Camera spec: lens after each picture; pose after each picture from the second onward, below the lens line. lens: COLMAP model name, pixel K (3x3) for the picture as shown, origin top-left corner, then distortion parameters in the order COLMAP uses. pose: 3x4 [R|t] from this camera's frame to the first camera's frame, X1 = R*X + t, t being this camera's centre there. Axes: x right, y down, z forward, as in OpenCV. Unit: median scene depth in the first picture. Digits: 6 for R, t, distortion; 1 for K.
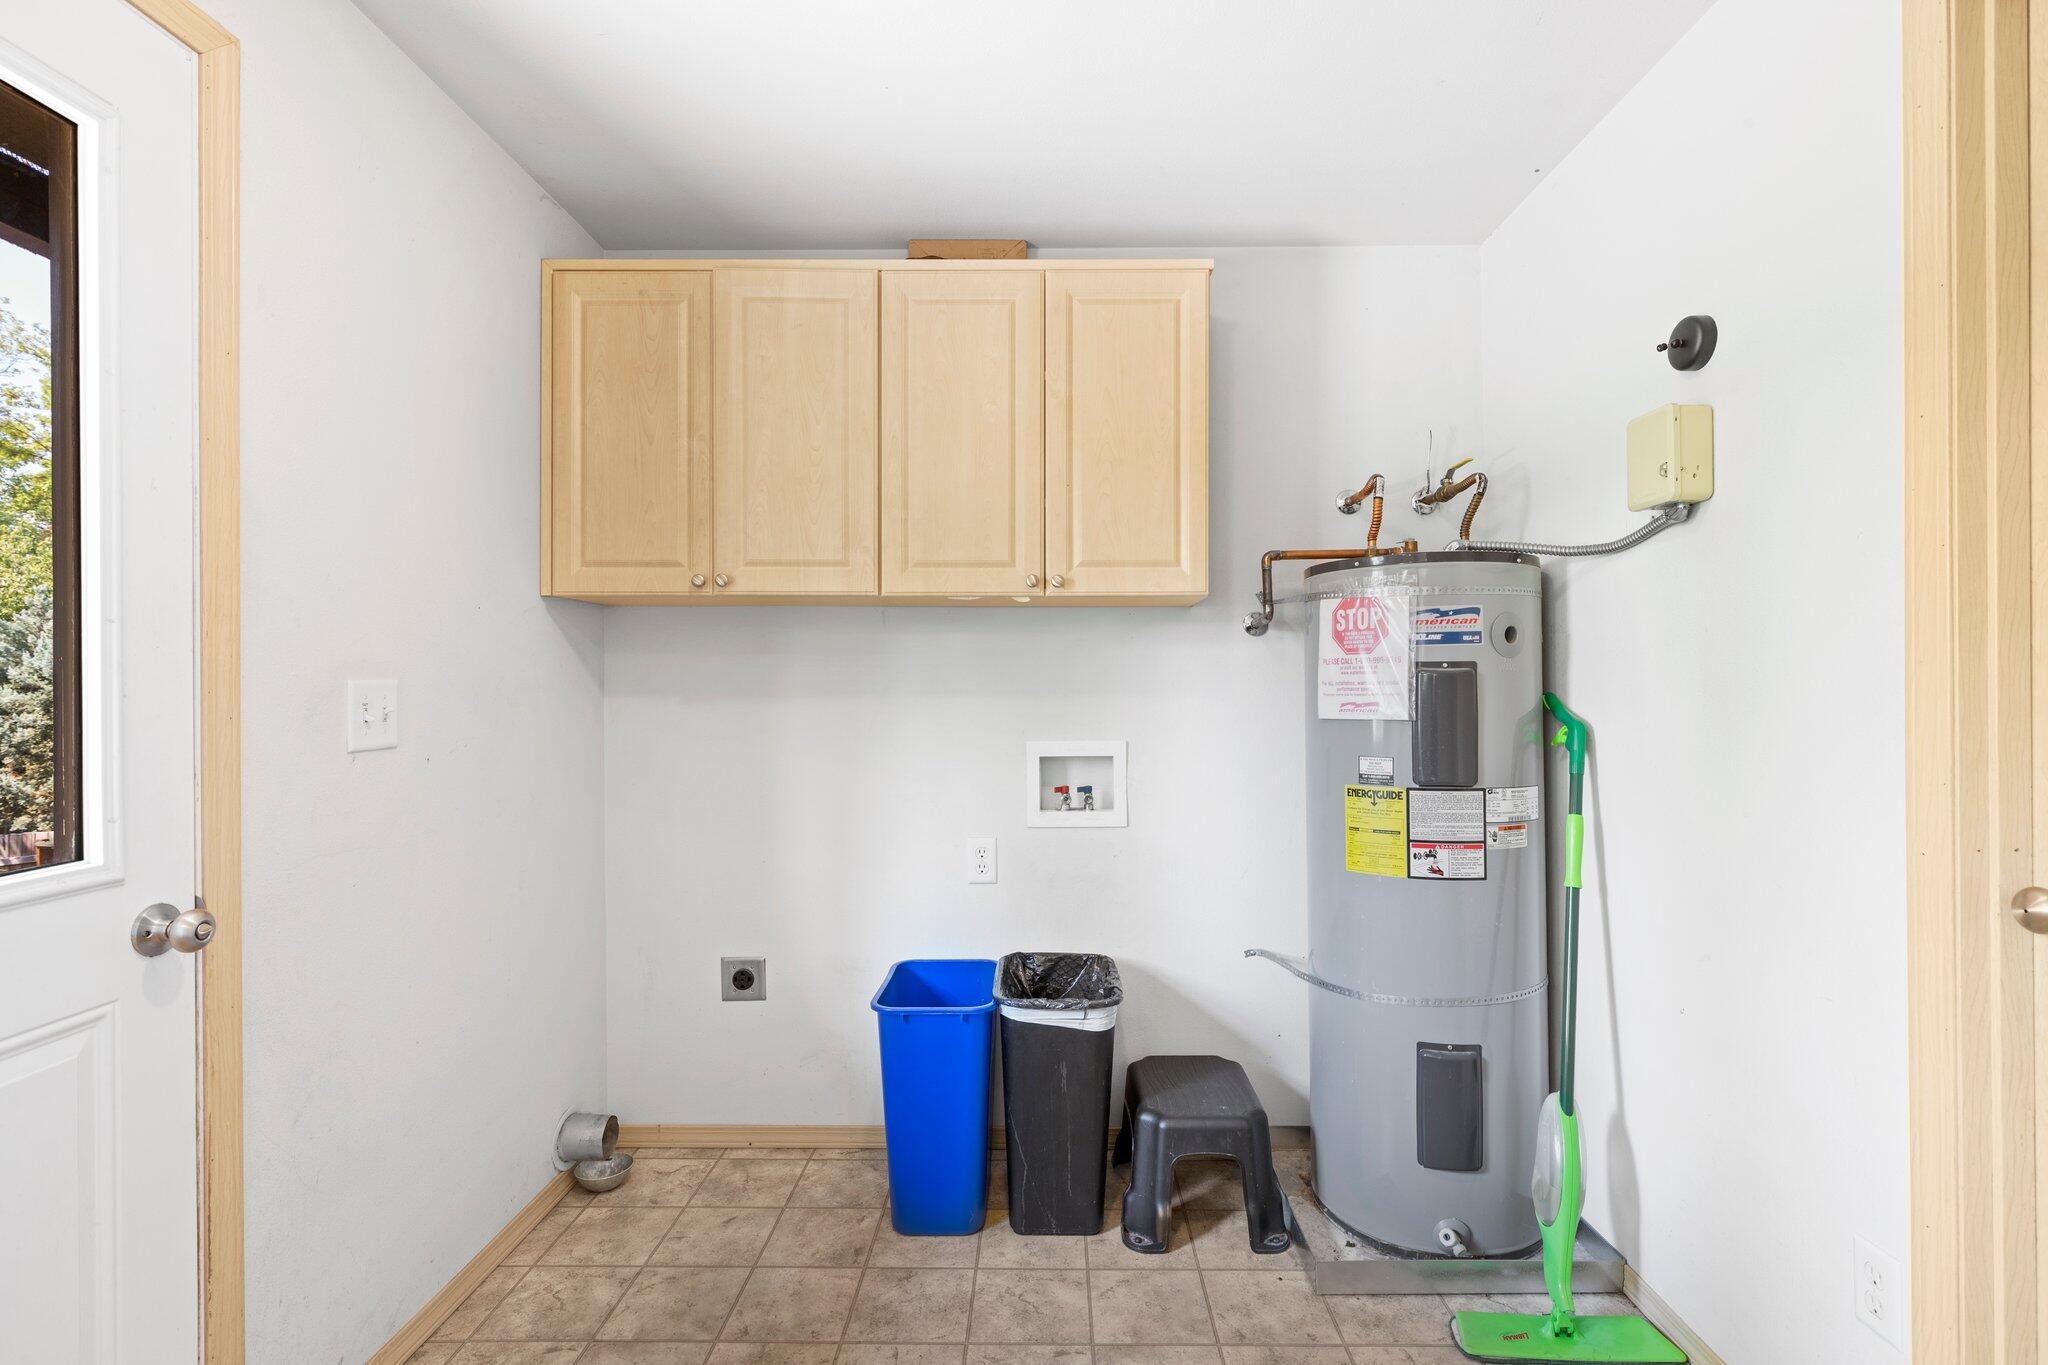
lens RADIAL K [[943.0, 0, 1032.1], [0, 943.0, 679.2], [0, 0, 1]] dist [-0.022065, 0.000078]
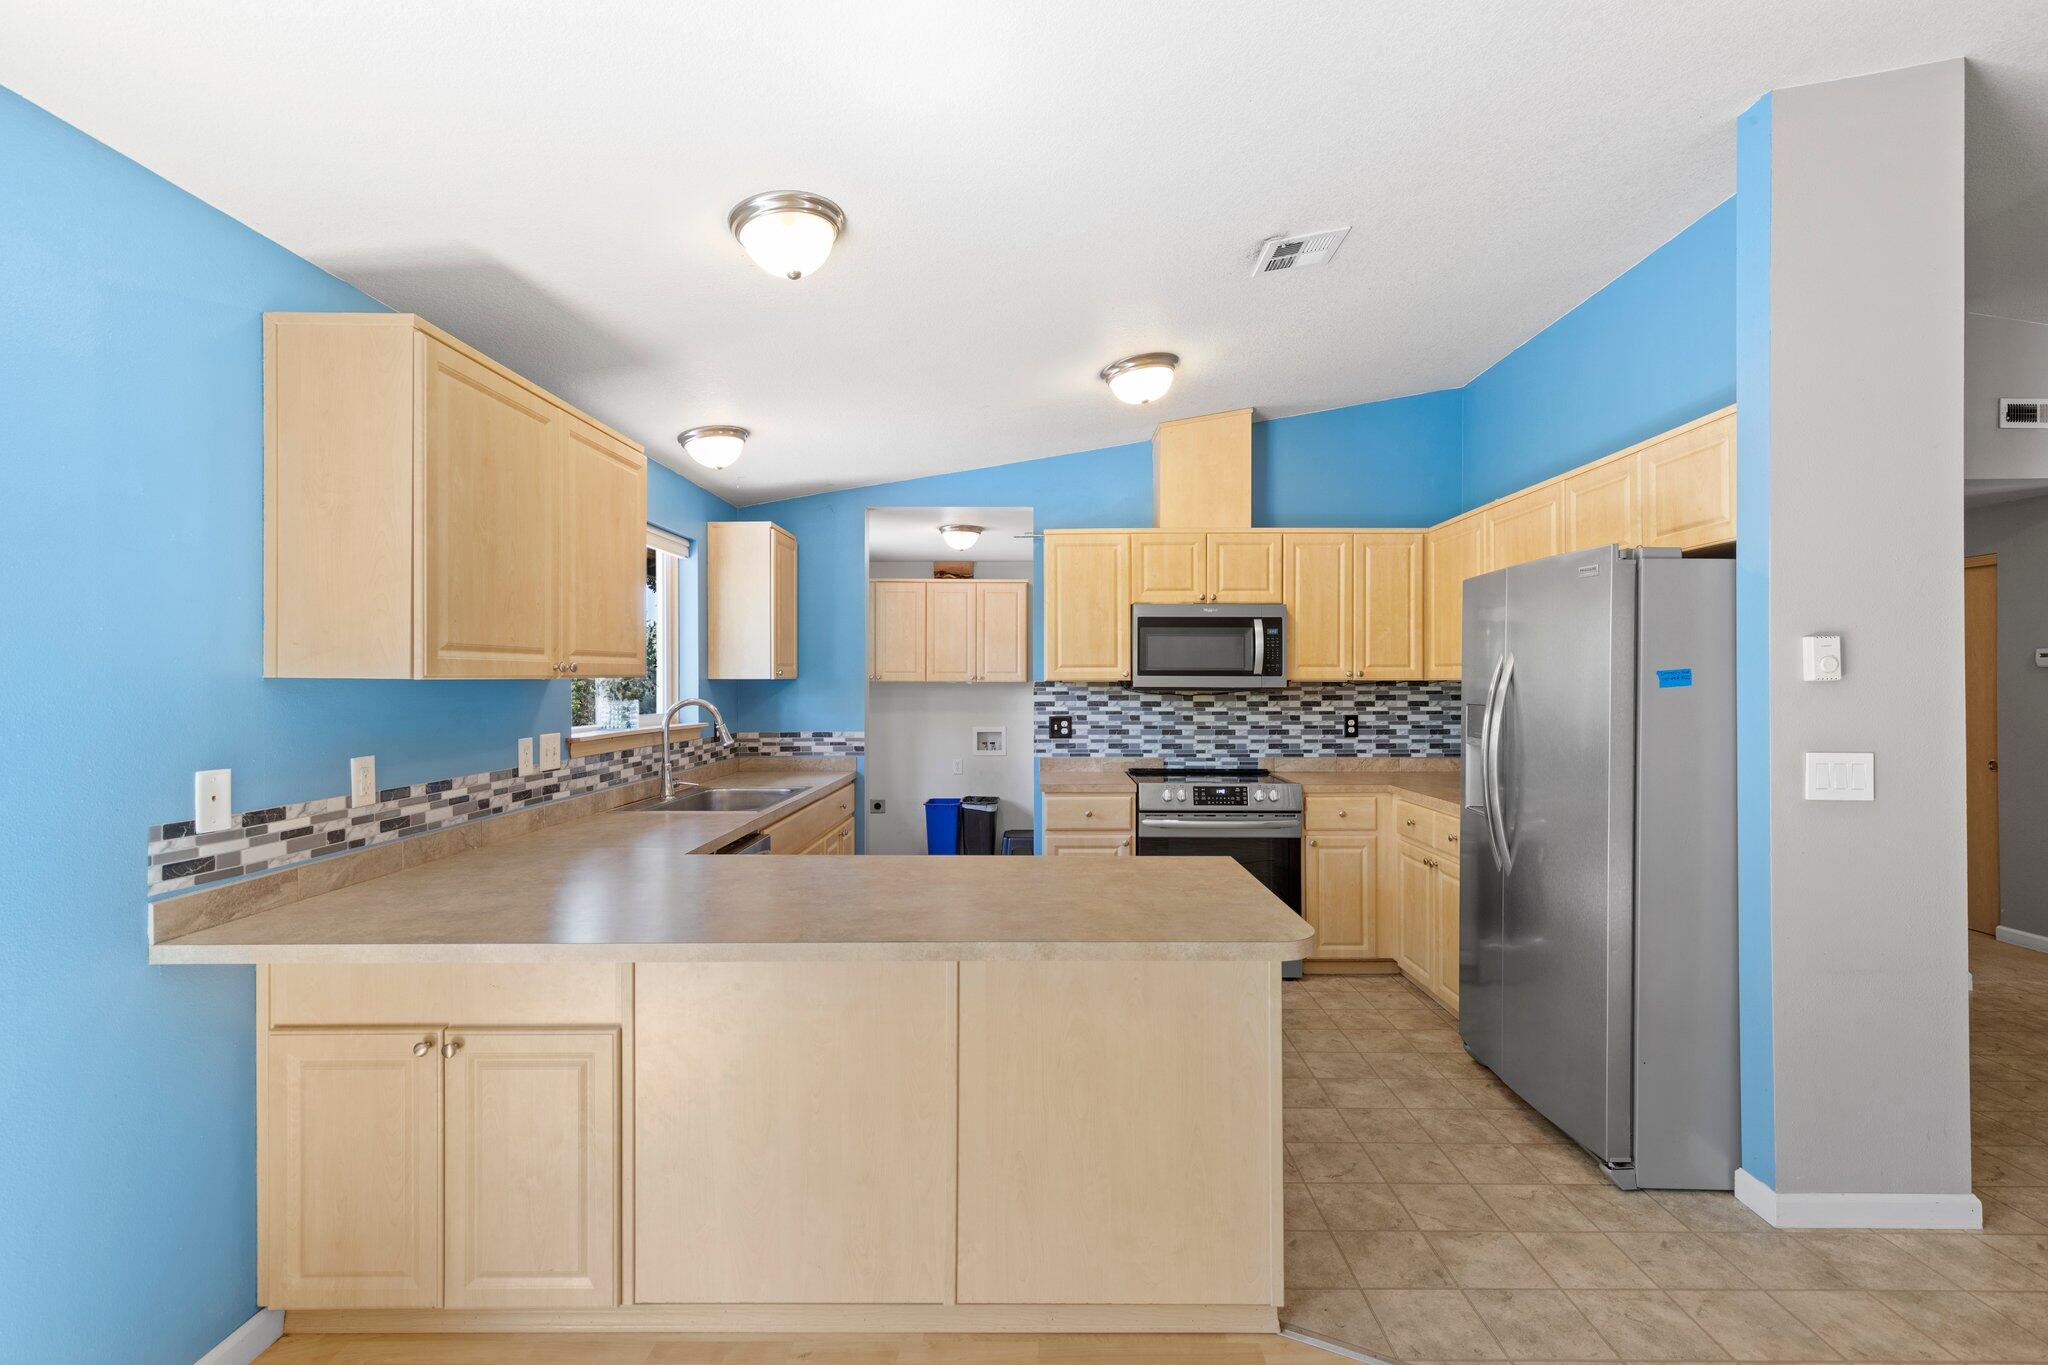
lens RADIAL K [[925.0, 0, 1040.1], [0, 925.0, 686.4], [0, 0, 1]] dist [0.009045, -0.000927]
pose [[0.999986, 0.005122, -0.001638, 0.234564], [-0.005109, 0.999956, 0.007815, -0.096256], [0.001678, -0.007806, 0.999968, -2.157030]]
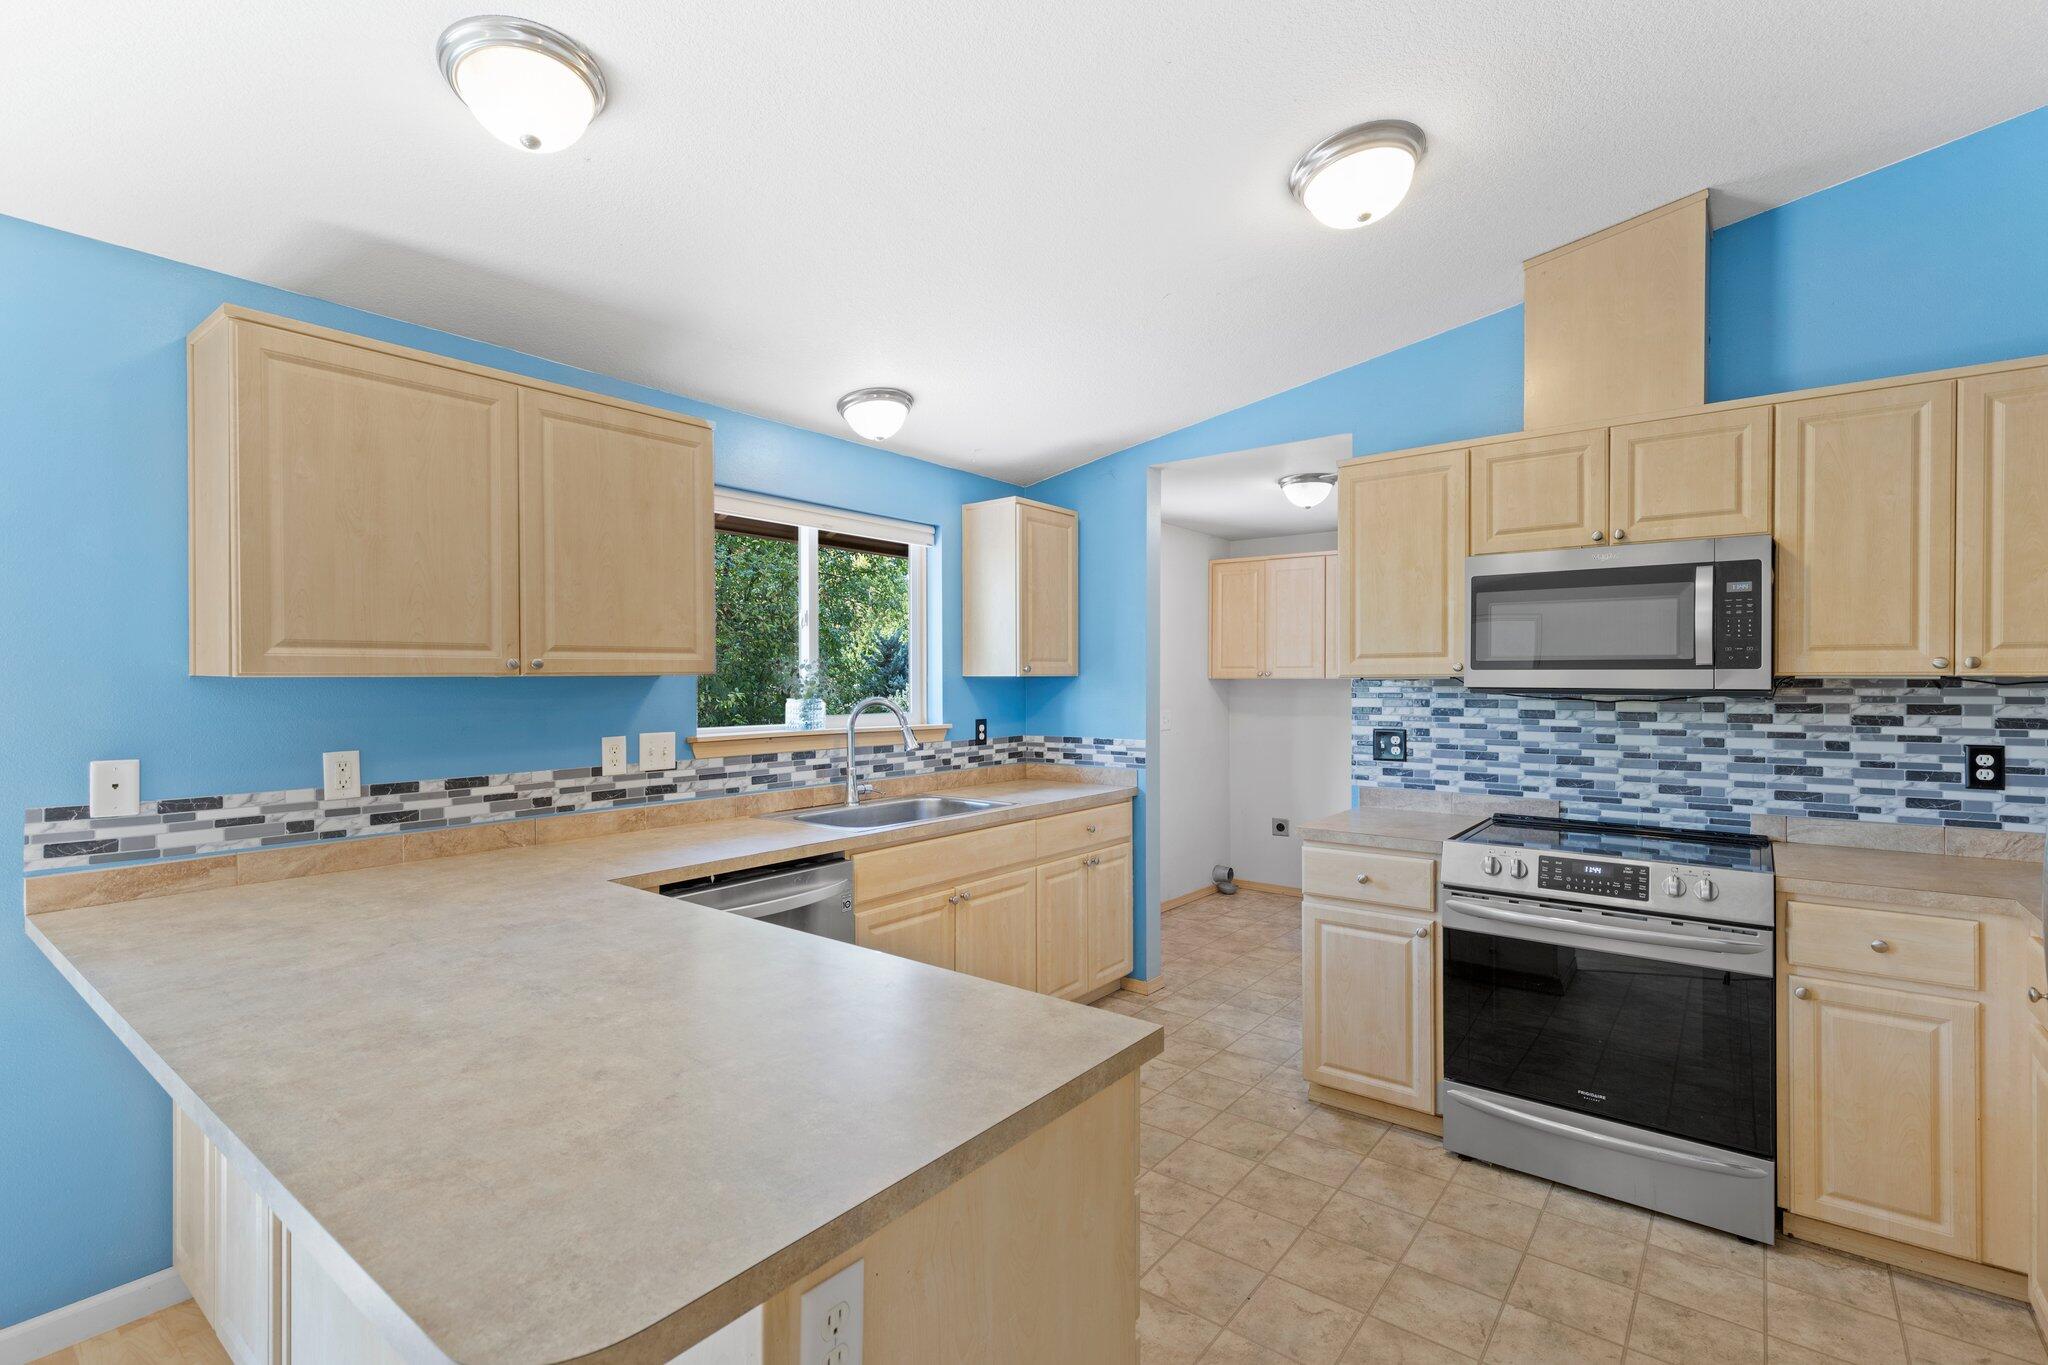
lens RADIAL K [[925.0, 0, 1051.7], [0, 925.0, 688.0], [0, 0, 1]] dist [0.009045, -0.000927]
pose [[0.795337, 0.010330, -0.606080, 0.781862], [-0.001982, 0.999894, 0.014441, -0.096657], [0.606164, -0.010284, 0.795273, -1.485840]]
